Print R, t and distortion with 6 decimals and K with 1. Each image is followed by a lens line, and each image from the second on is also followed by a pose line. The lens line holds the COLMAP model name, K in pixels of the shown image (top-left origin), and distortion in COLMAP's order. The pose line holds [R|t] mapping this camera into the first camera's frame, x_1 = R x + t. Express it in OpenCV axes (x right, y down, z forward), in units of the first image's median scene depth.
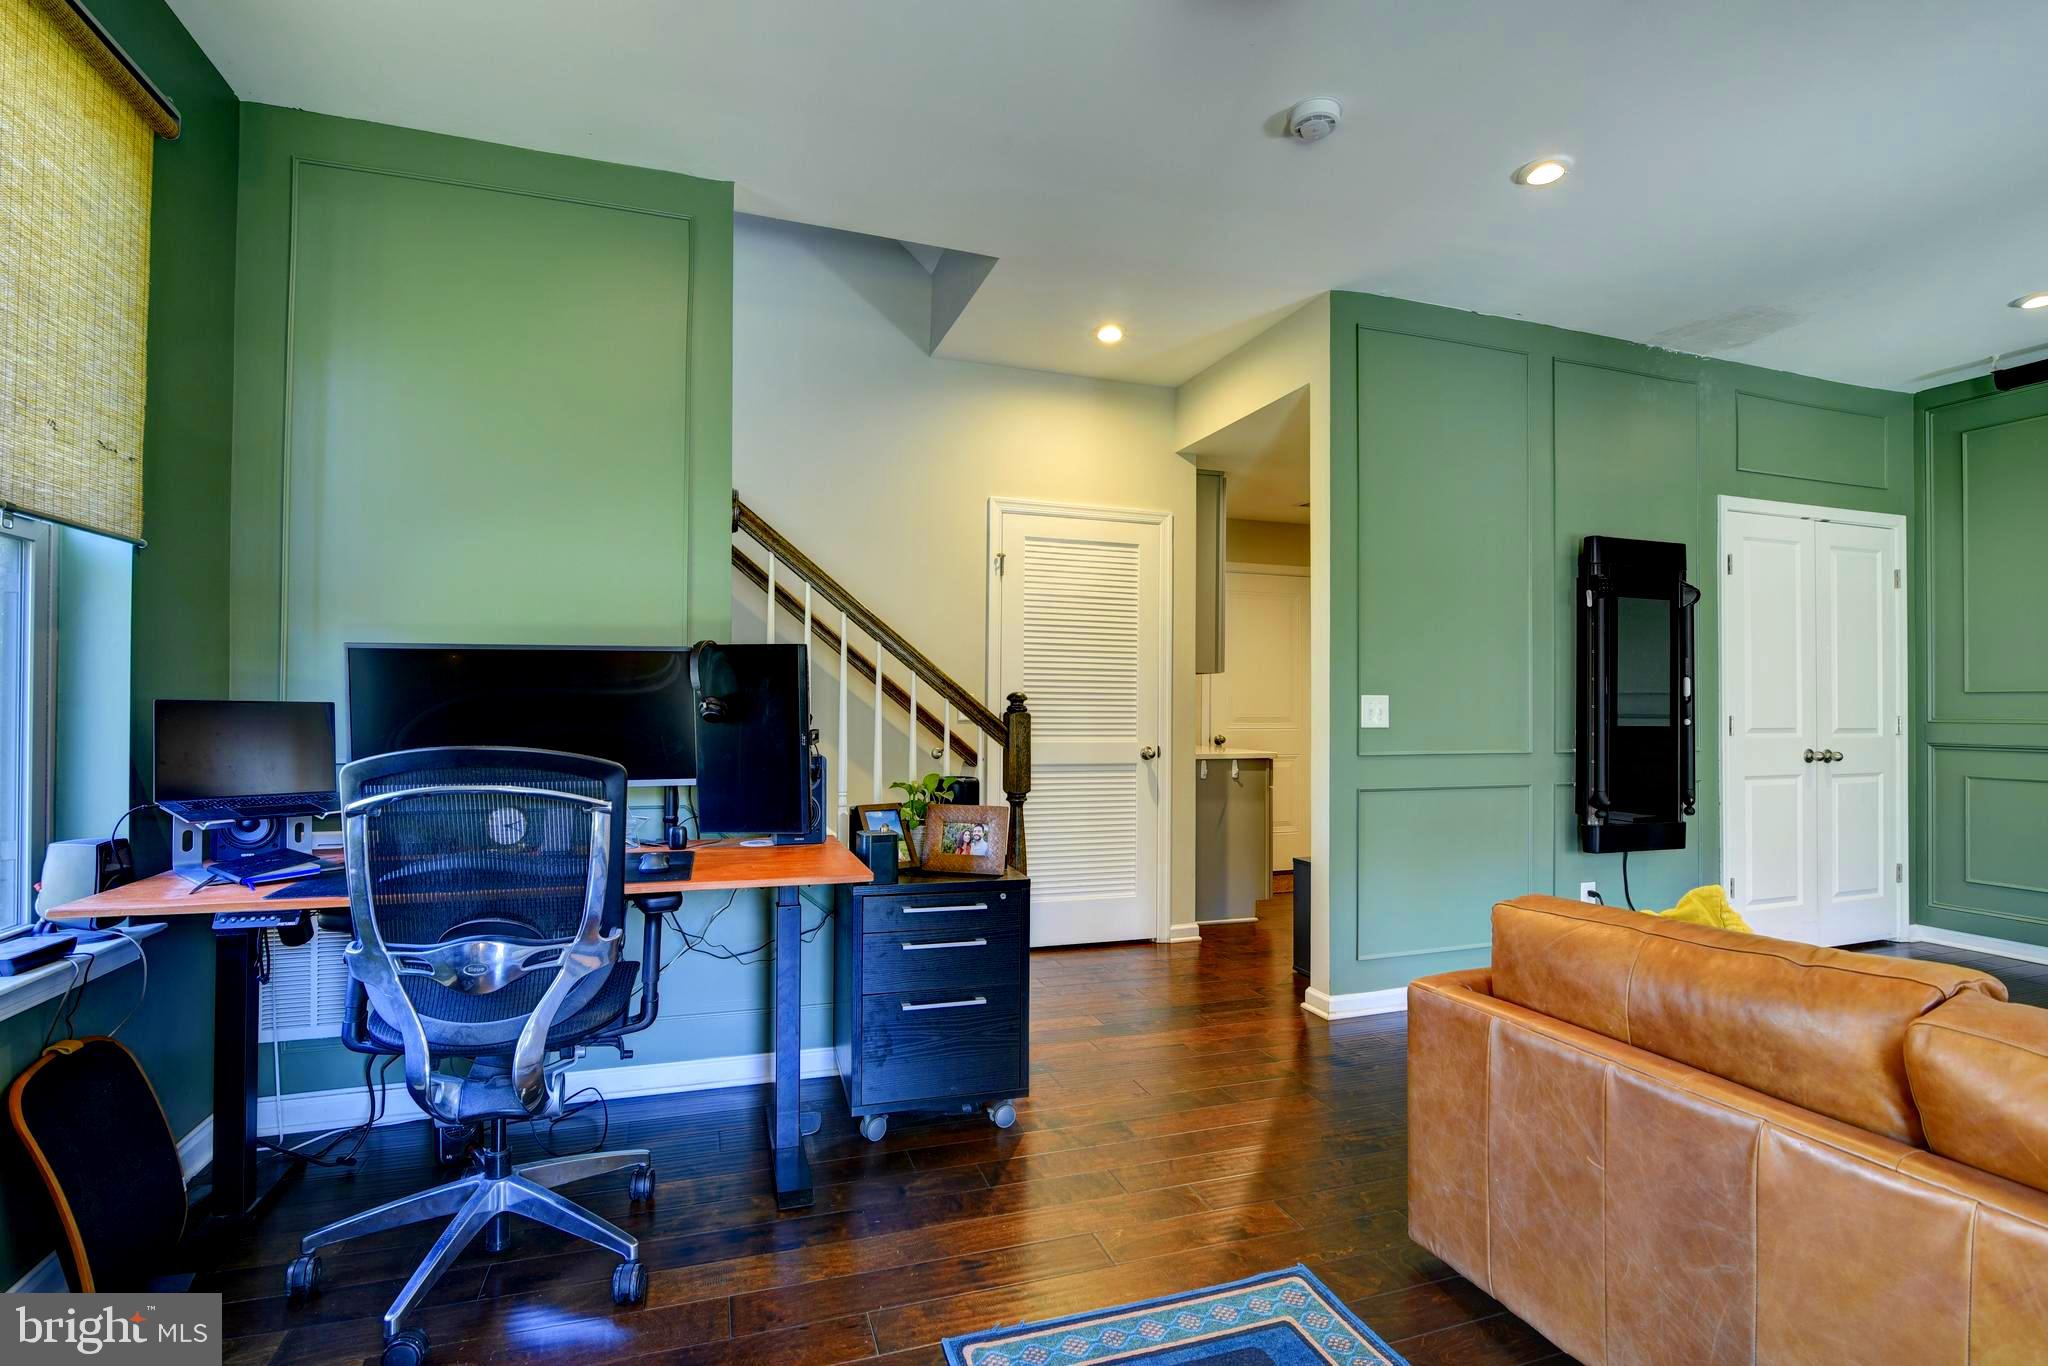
lens RADIAL K [[957.1, 0, 1022.8], [0, 957.1, 691.4], [0, 0, 1]] dist [-0.018406, 0.000908]
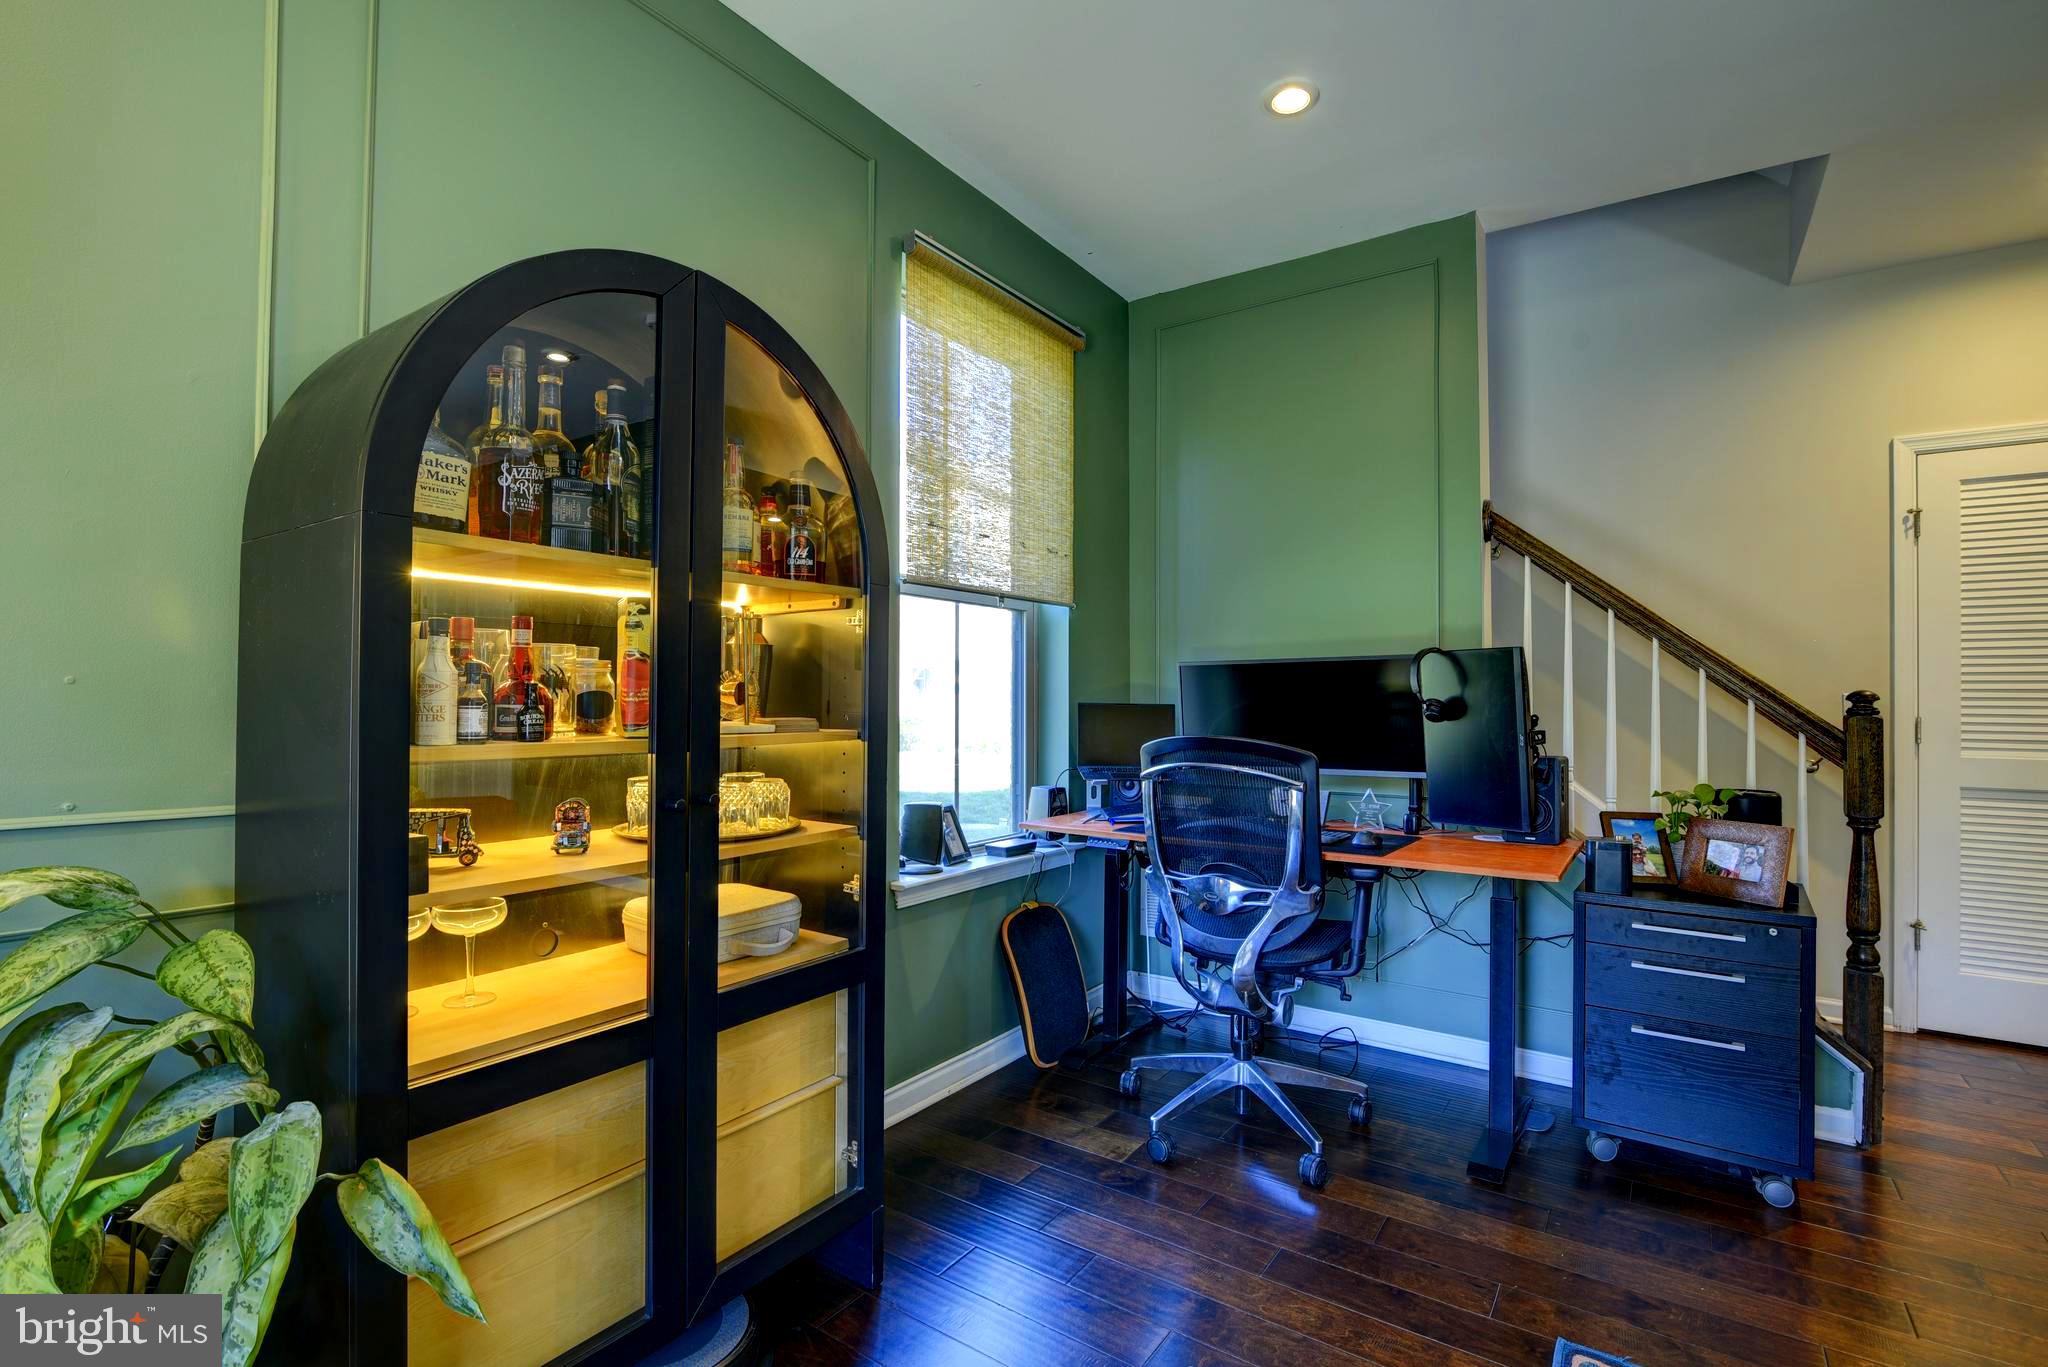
lens RADIAL K [[957.1, 0, 1022.8], [0, 957.1, 691.9], [0, 0, 1]] dist [-0.018406, 0.000908]
pose [[0.587736, -0.012480, -0.808957, 0.309067], [0.009628, 0.999918, -0.008431, 0.002625], [0.808996, -0.002833, 0.587808, -0.033037]]
